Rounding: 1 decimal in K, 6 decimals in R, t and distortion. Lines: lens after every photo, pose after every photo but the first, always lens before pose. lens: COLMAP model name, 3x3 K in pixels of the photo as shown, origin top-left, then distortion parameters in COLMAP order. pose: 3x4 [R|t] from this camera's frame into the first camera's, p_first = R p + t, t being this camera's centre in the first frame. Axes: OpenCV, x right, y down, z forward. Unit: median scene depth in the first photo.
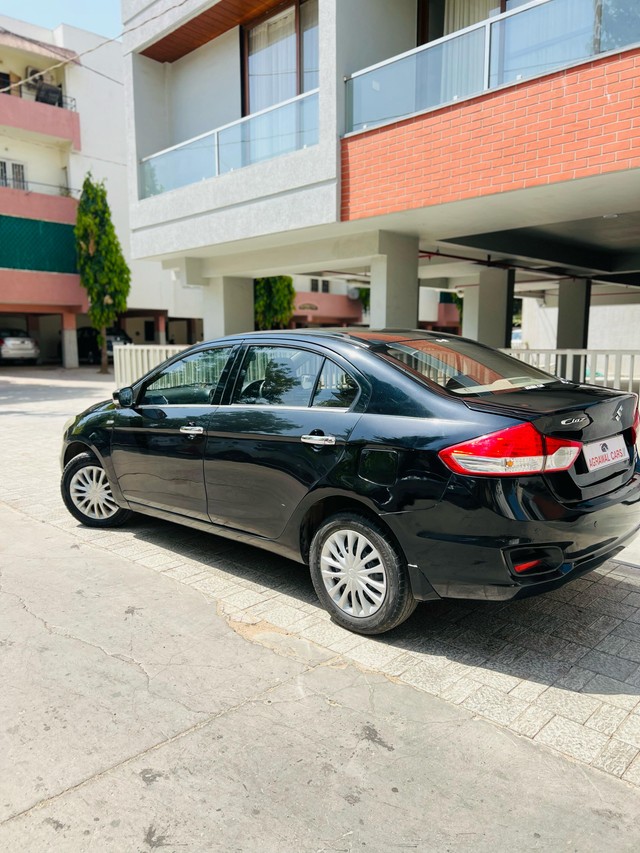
lens RADIAL K [[644.2, 0, 318.0], [0, 644.2, 426.9], [0, 0, 1]] dist [0.007721, 0.002293]
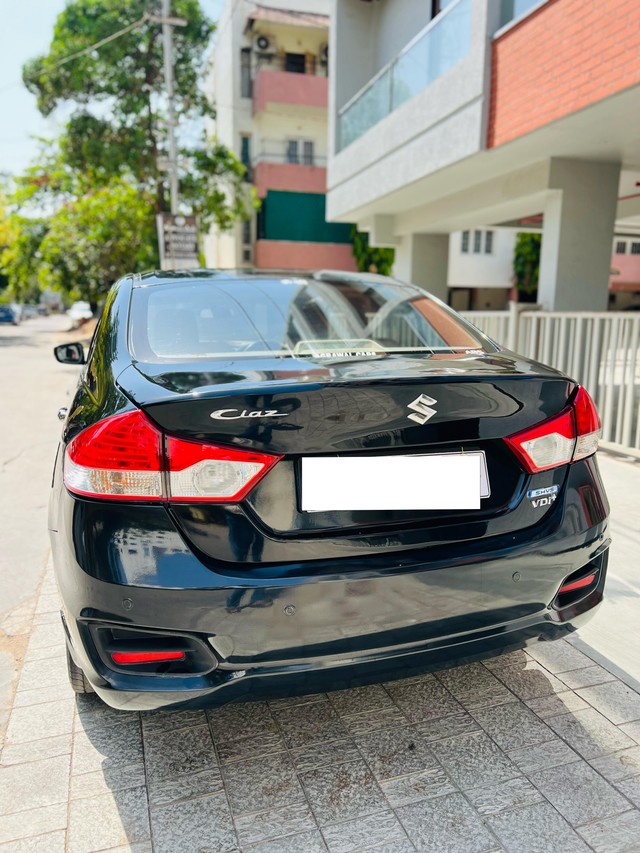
lens RADIAL K [[644.2, 0, 322.0], [0, 644.2, 428.0], [0, 0, 1]] dist [0.007721, 0.002293]
pose [[0.883995, 0.089809, -0.458788, 0.255054], [-0.070241, 0.995749, 0.059581, -0.012372], [0.462189, -0.020443, 0.886546, 0.202452]]
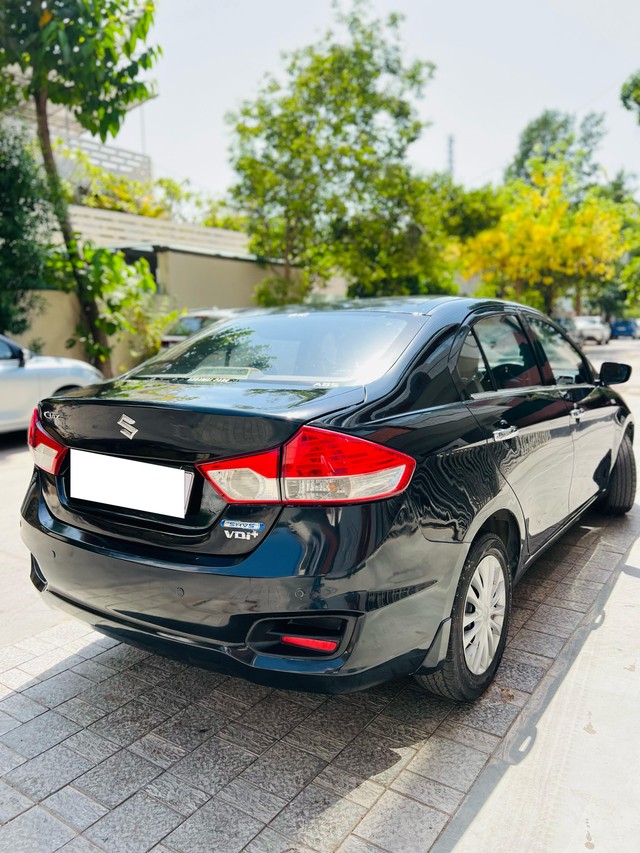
lens RADIAL K [[644.2, 0, 321.9], [0, 644.2, 426.5], [0, 0, 1]] dist [0.007721, 0.002293]
pose [[0.154063, 0.143204, -0.977628, 0.450905], [-0.109485, 0.985822, 0.127151, -0.049587], [0.981976, 0.087447, 0.167558, 0.436363]]
